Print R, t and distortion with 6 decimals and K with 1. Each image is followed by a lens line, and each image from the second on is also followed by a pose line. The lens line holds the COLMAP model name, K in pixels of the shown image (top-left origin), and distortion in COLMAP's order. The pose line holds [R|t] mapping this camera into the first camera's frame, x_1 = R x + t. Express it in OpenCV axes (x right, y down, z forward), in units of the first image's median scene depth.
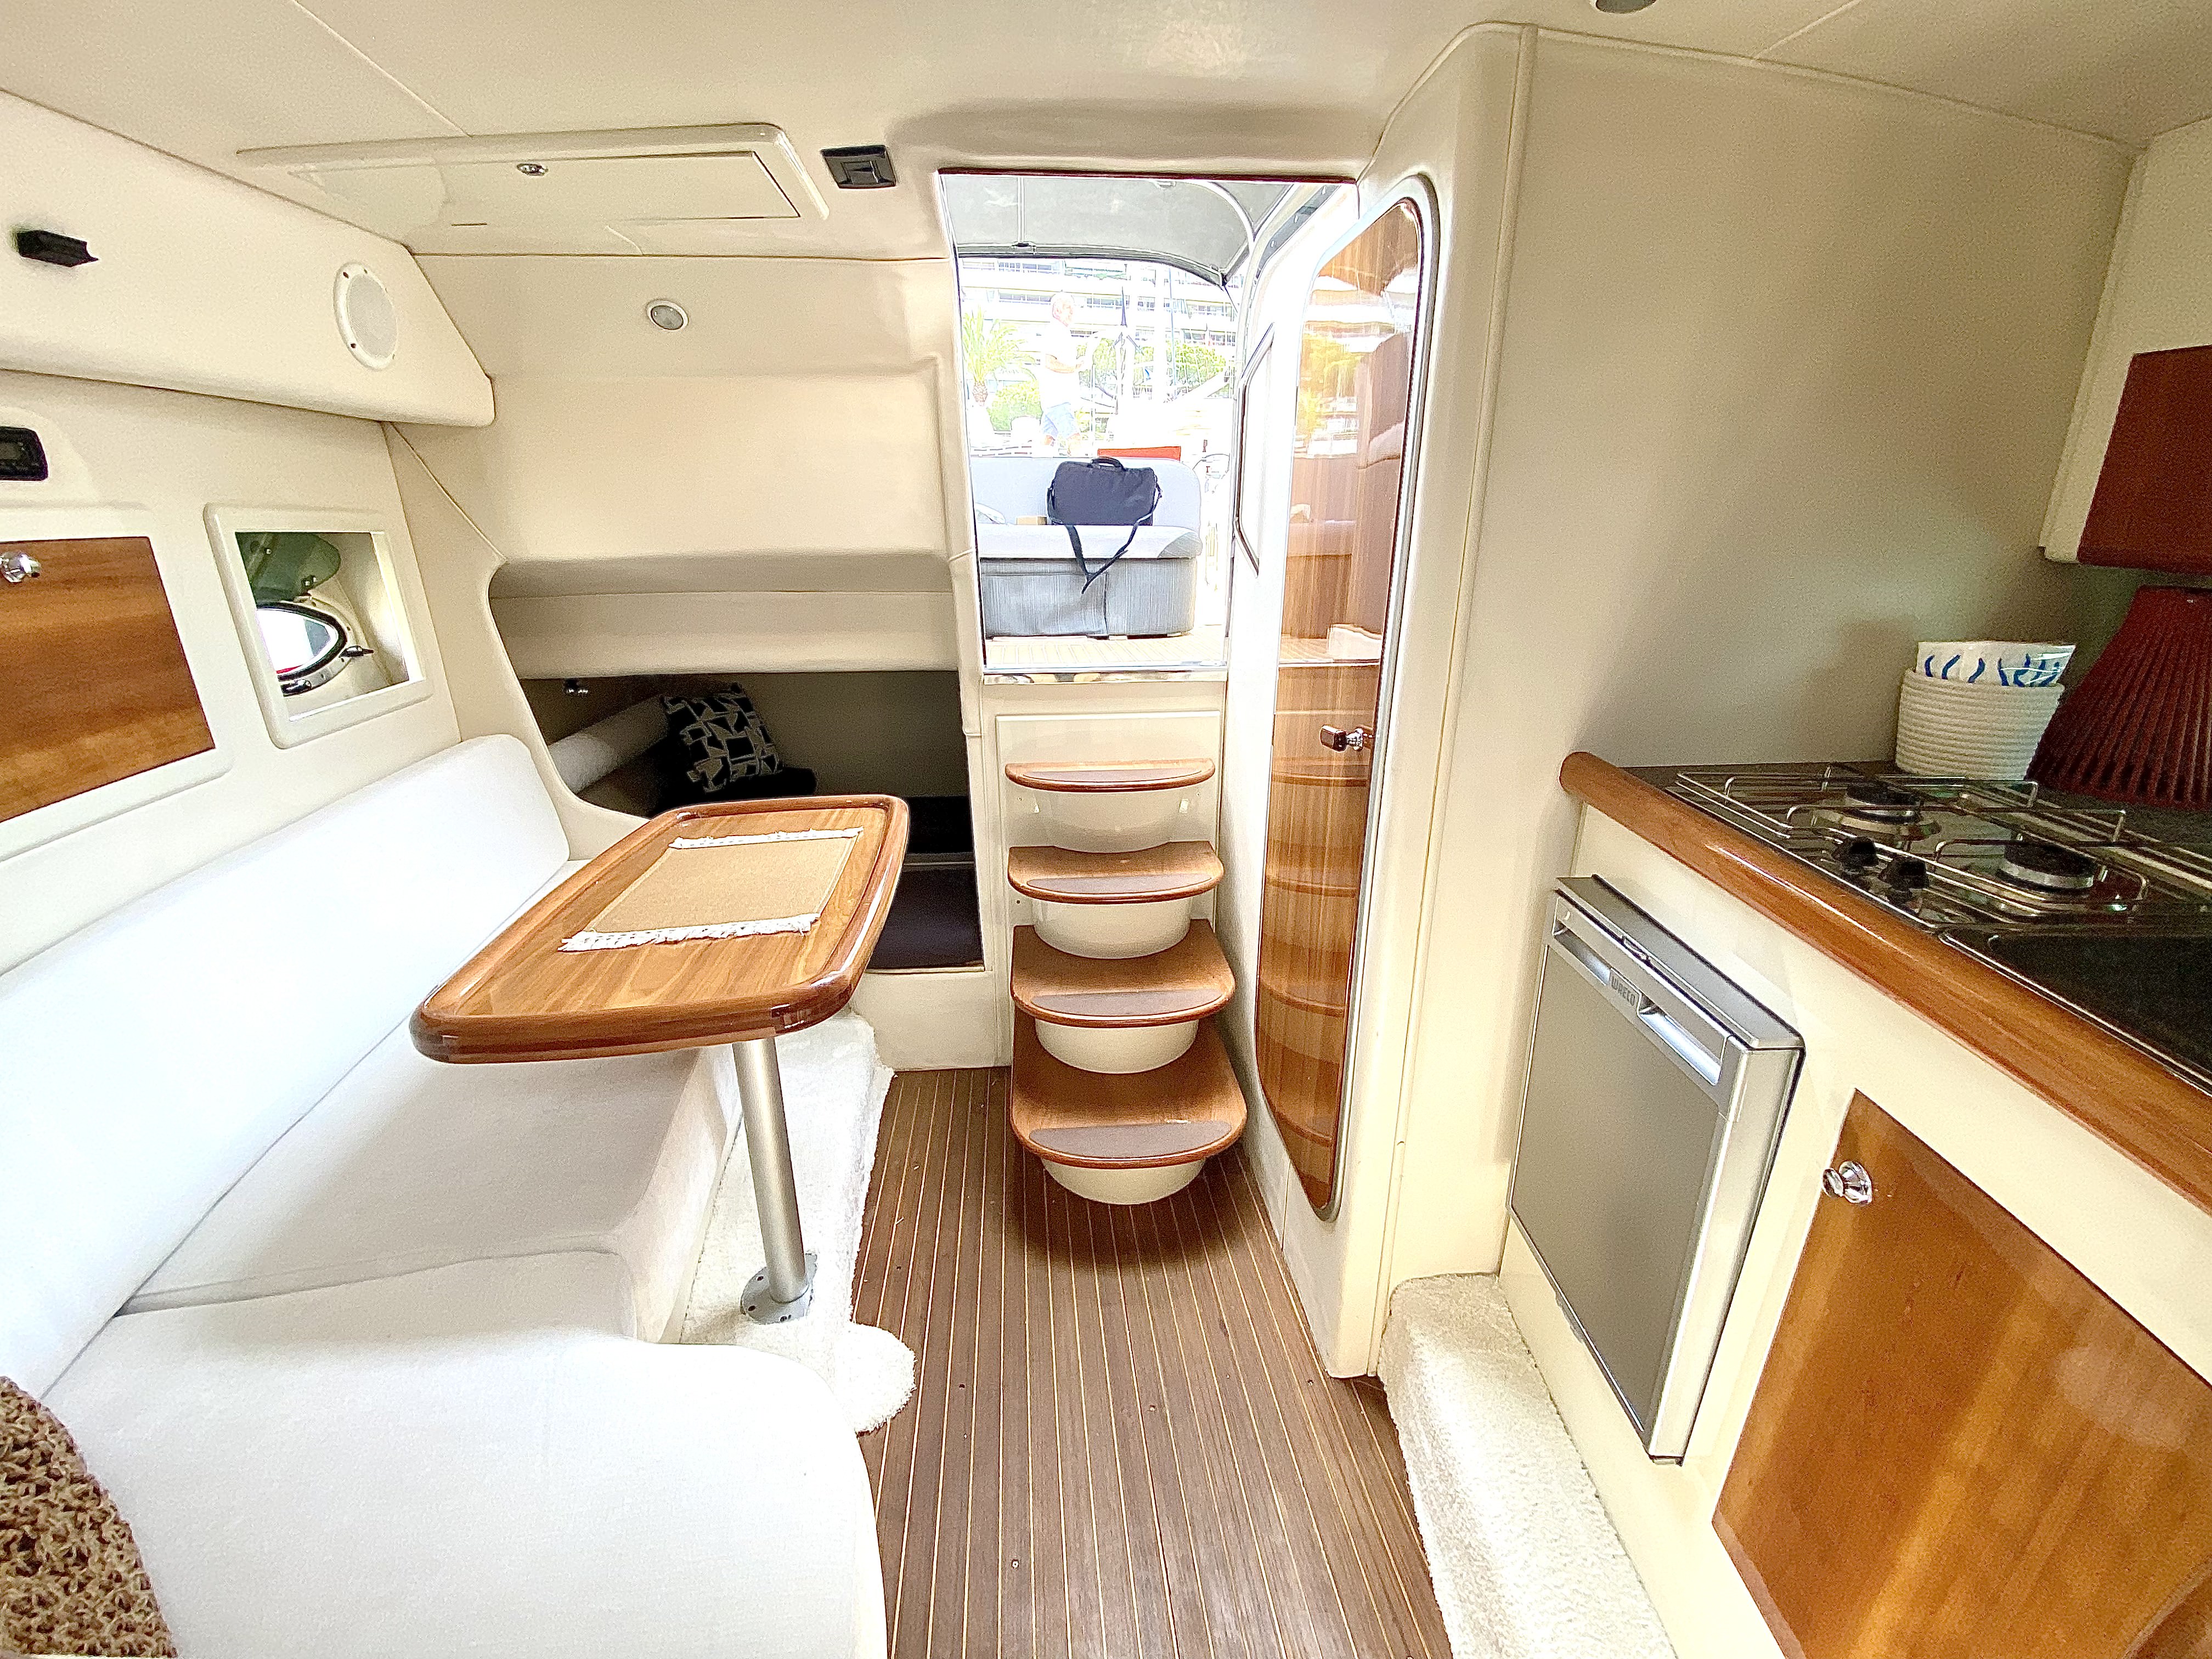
lens RADIAL K [[908.7, 0, 1104.5], [0, 908.7, 845.0], [0, 0, 1]] dist [0.001144, -0.009385]
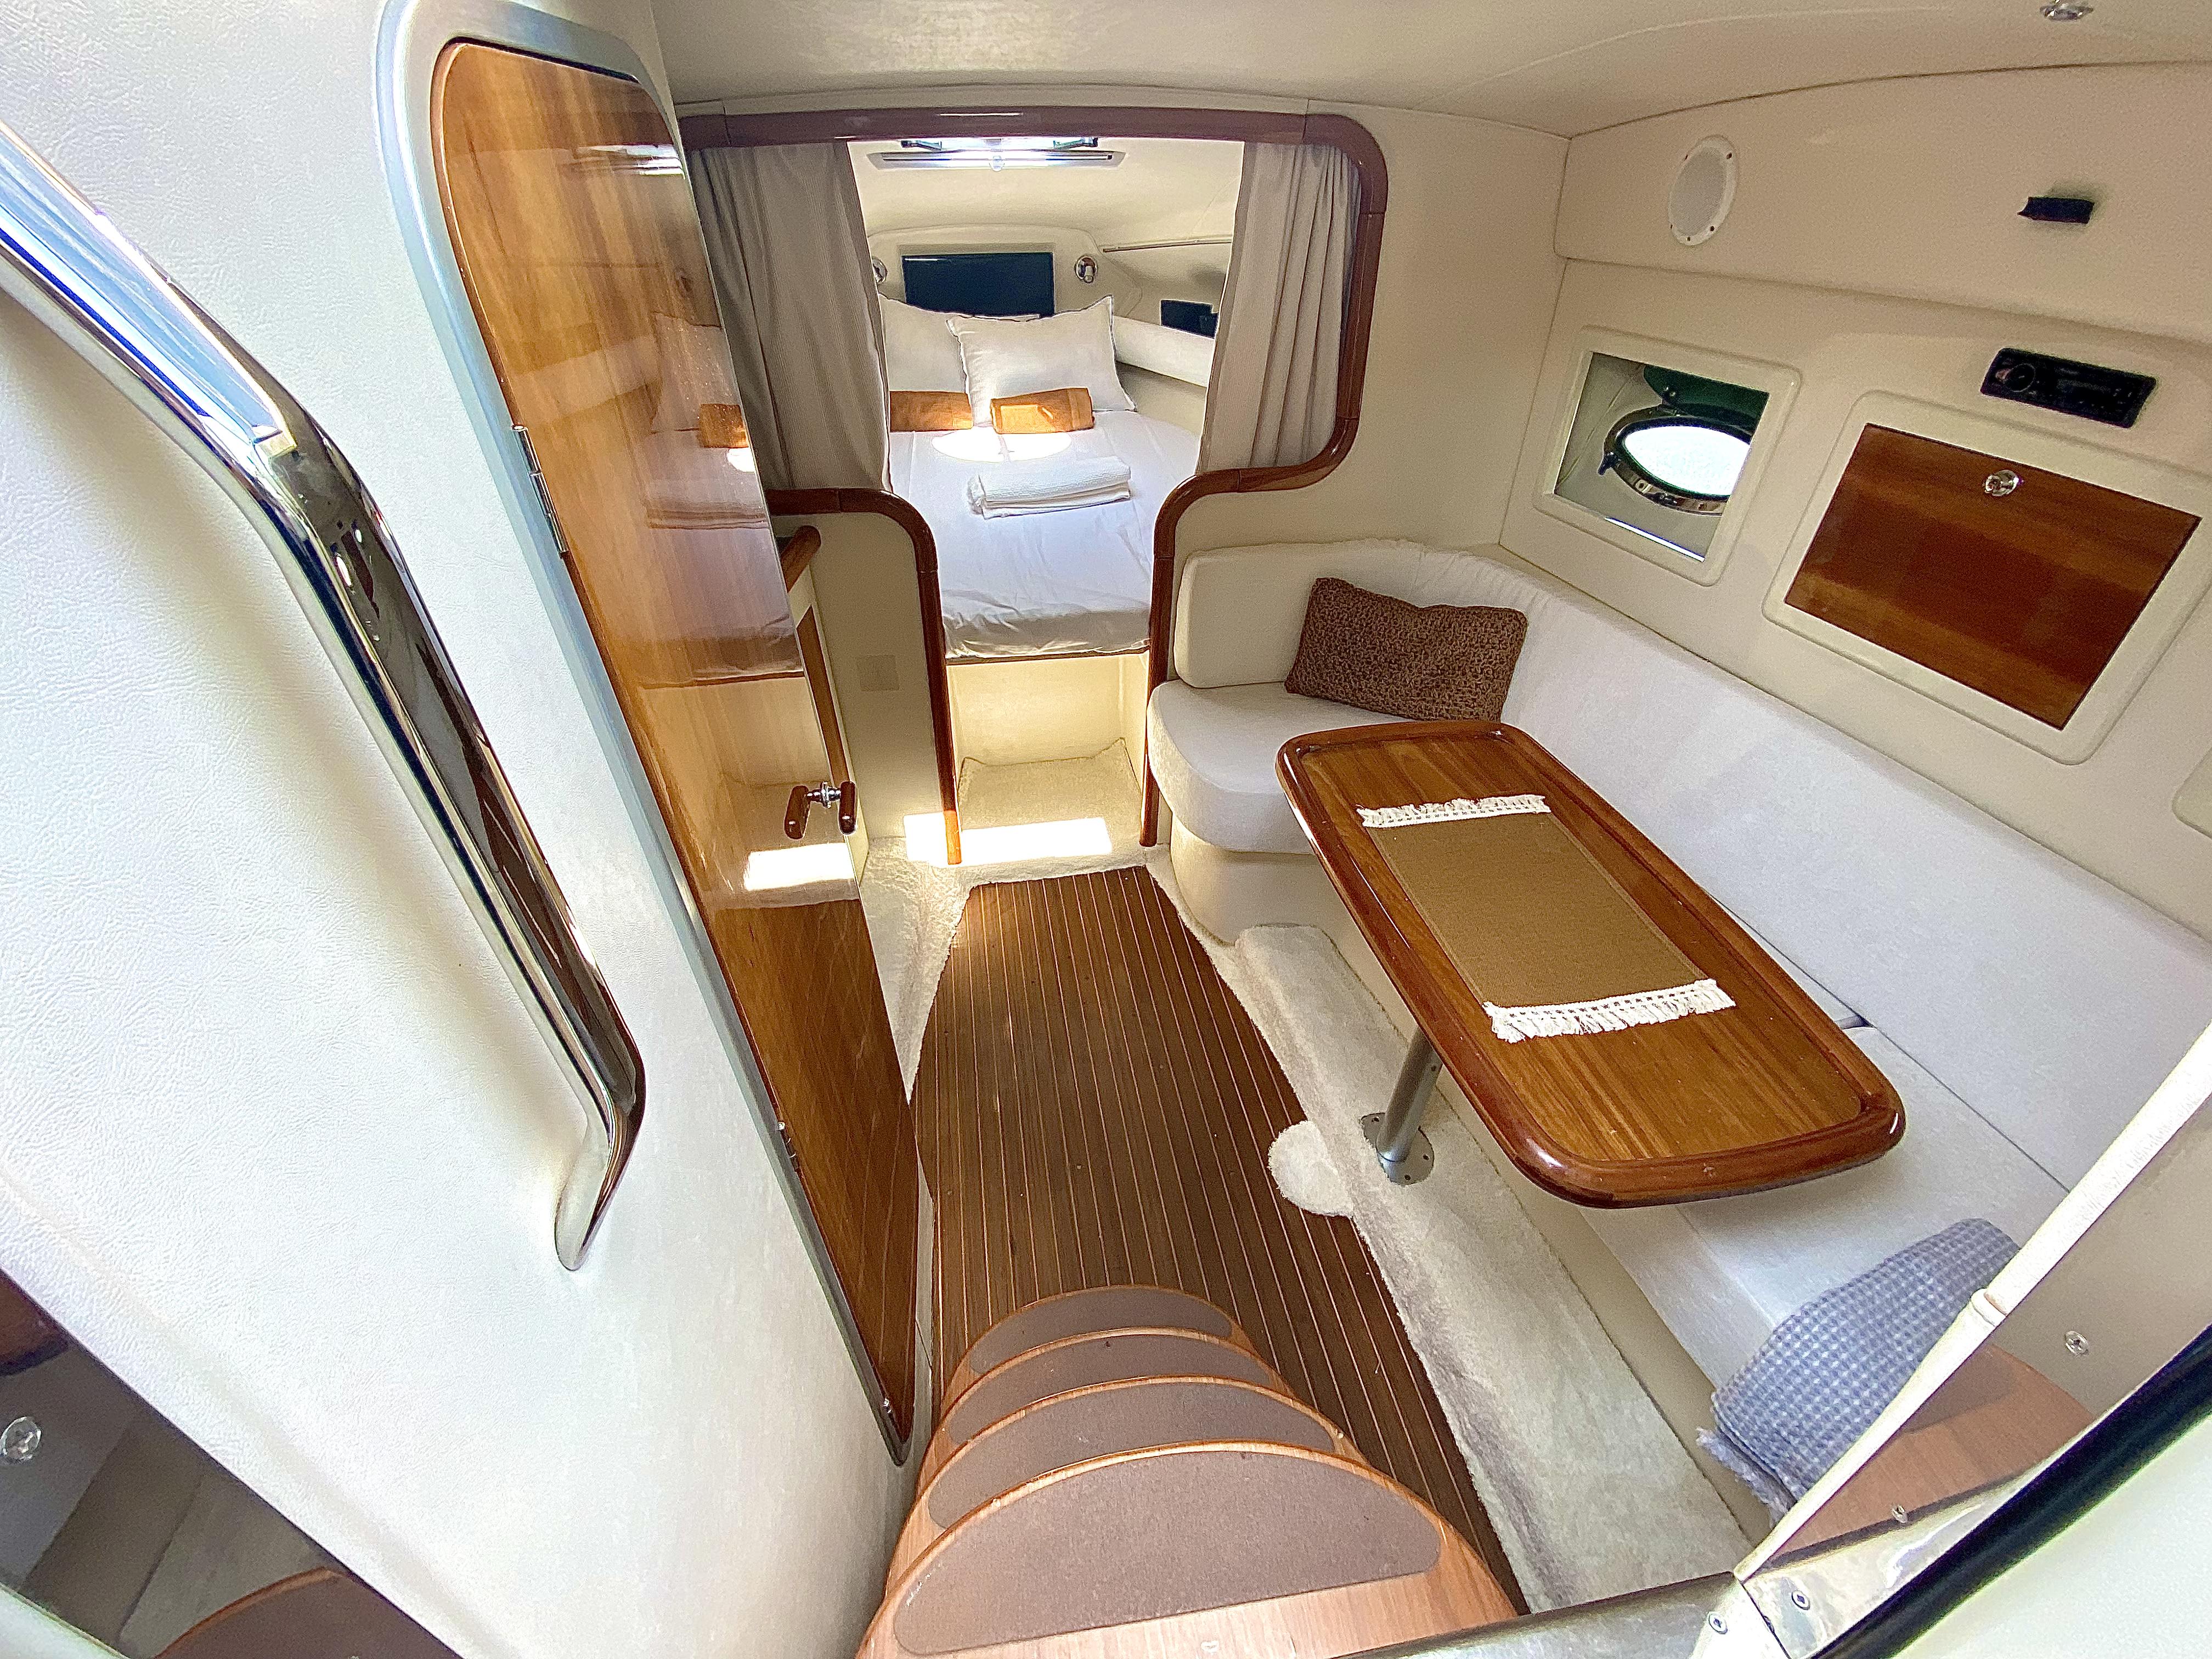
lens RADIAL K [[908.7, 0, 1113.8], [0, 908.7, 825.0], [0, 0, 1]] dist [0.001144, -0.009385]
pose [[-0.998146, 0.042598, -0.043478, 0.030105], [-0.011547, 0.568812, 0.822387, -0.587156], [0.059763, 0.821364, -0.567265, 1.126646]]
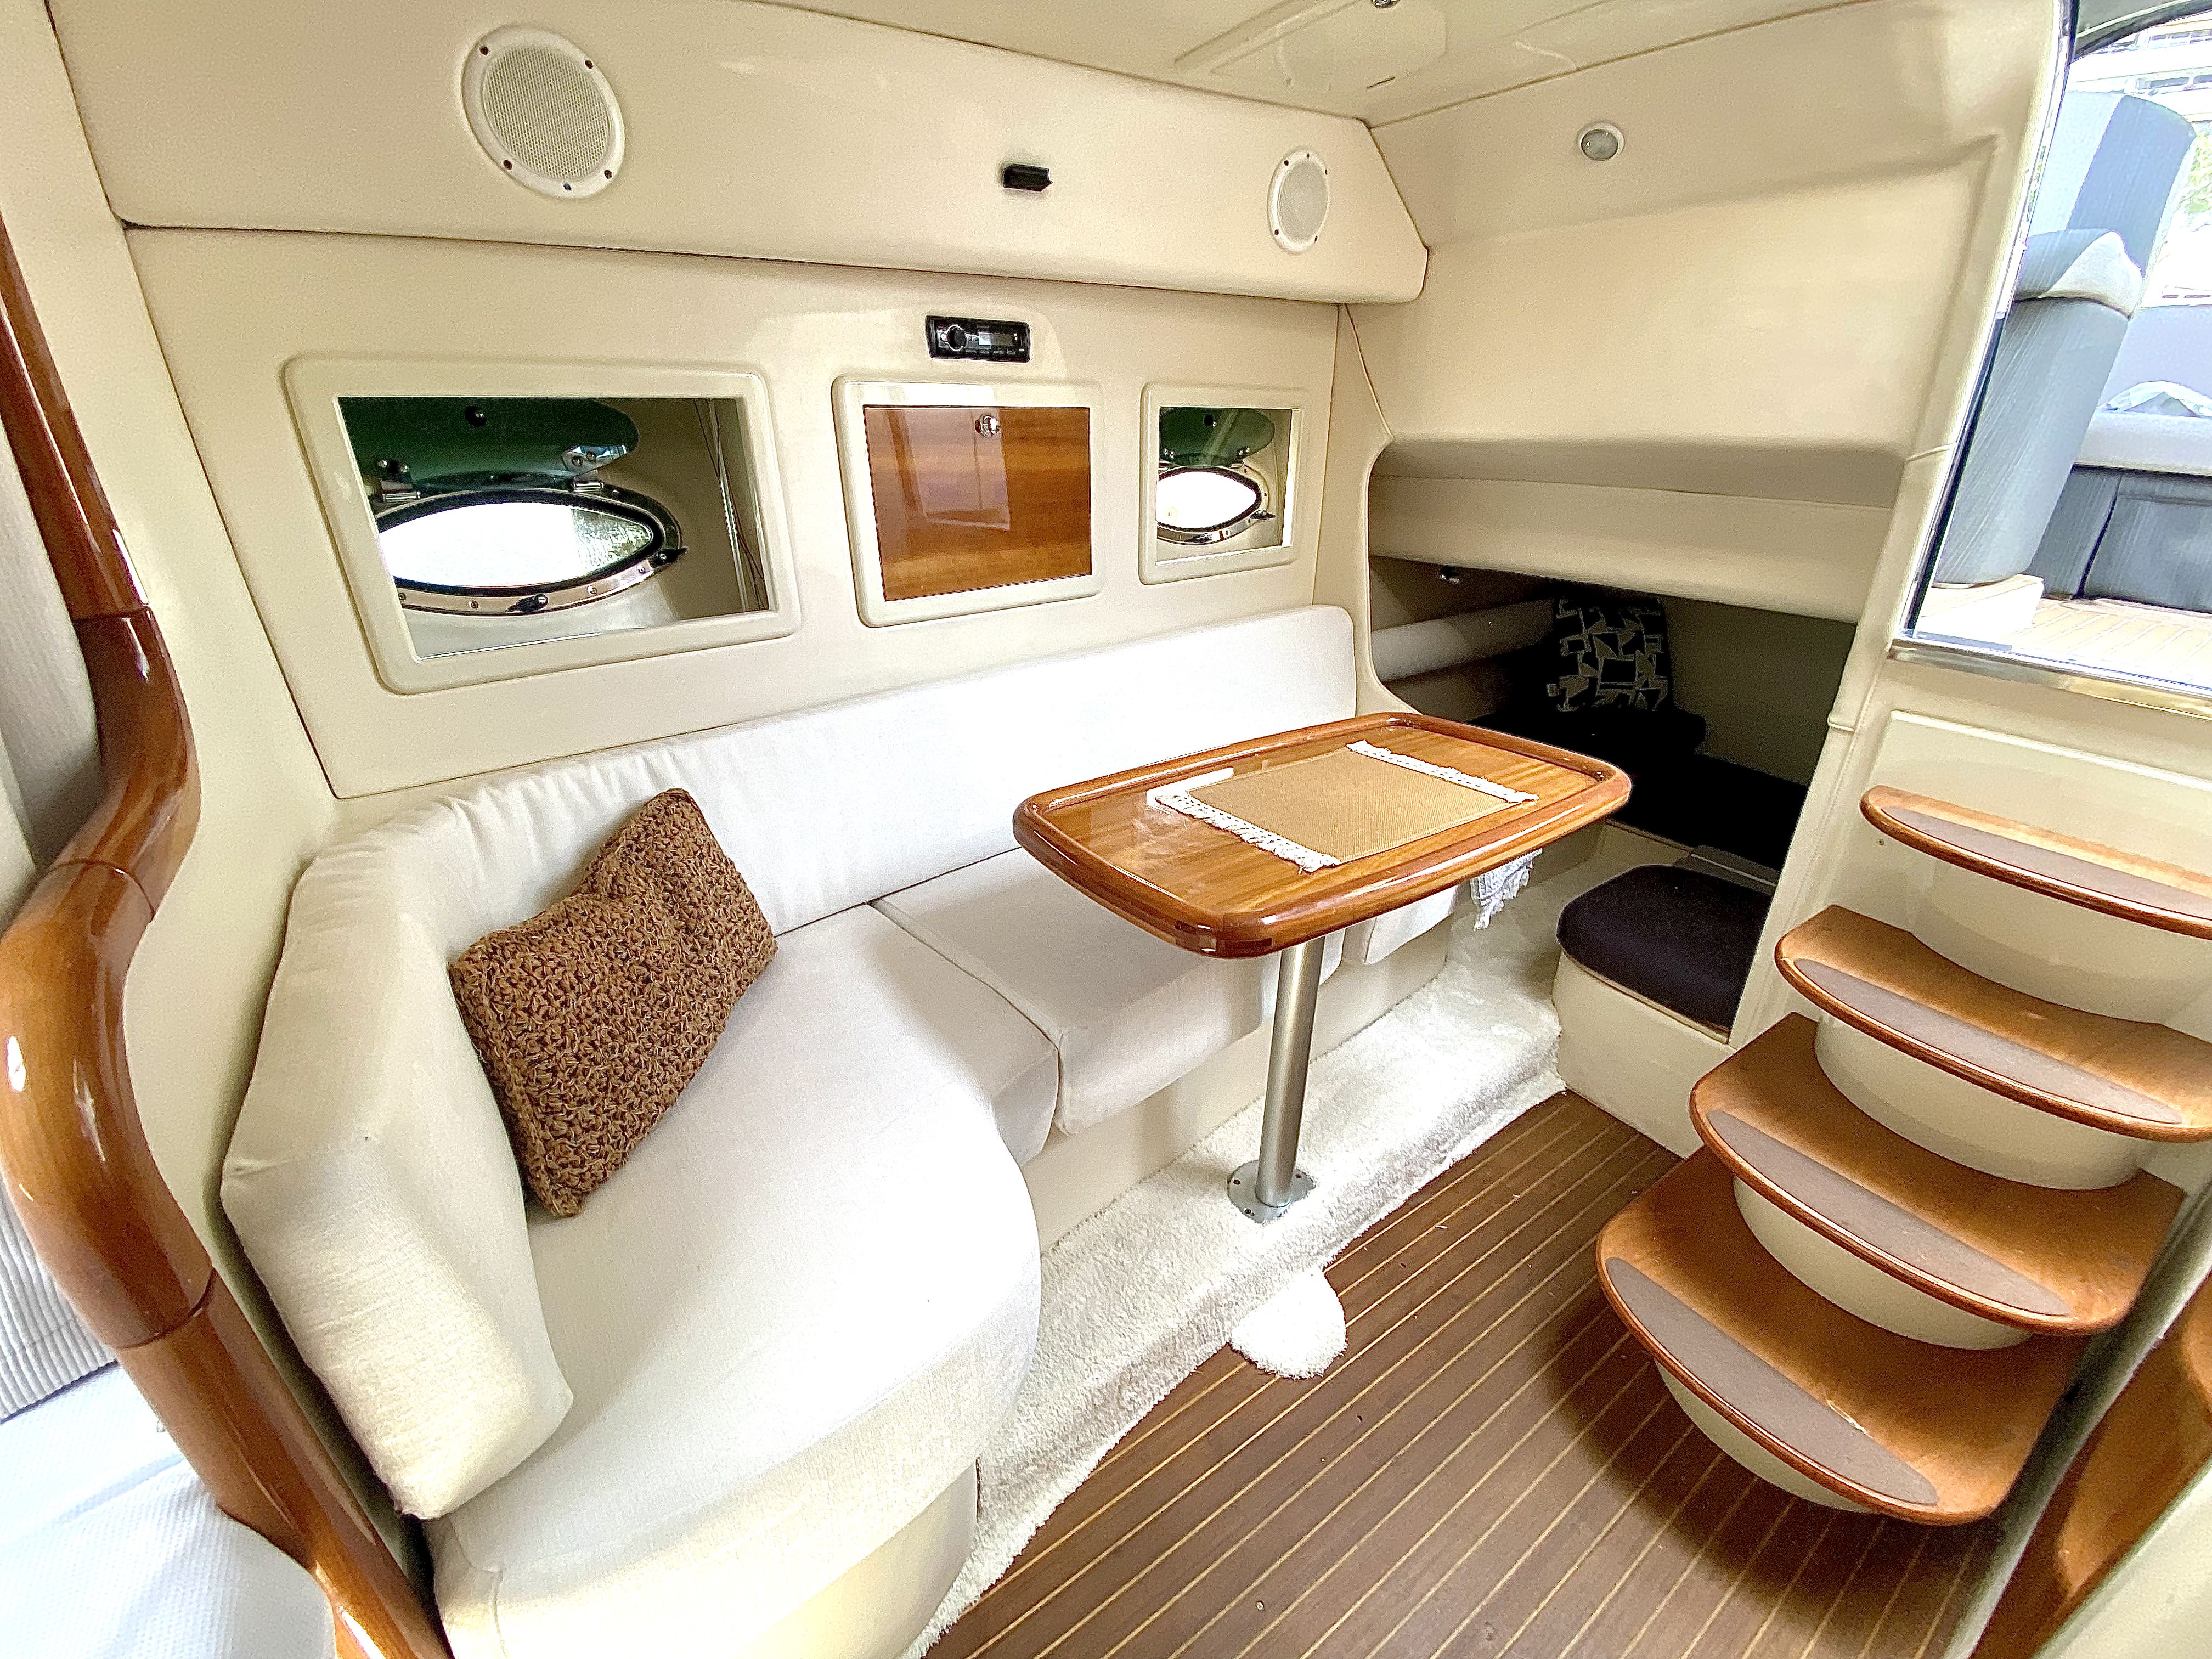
lens RADIAL K [[908.7, 0, 1114.9], [0, 908.7, 841.9], [0, 0, 1]] dist [0.001144, -0.009385]
pose [[0.487849, 0.378436, -0.786632, 0.184899], [-0.291603, 0.920025, 0.261764, -0.075057], [0.822782, 0.101683, 0.559187, 0.221547]]
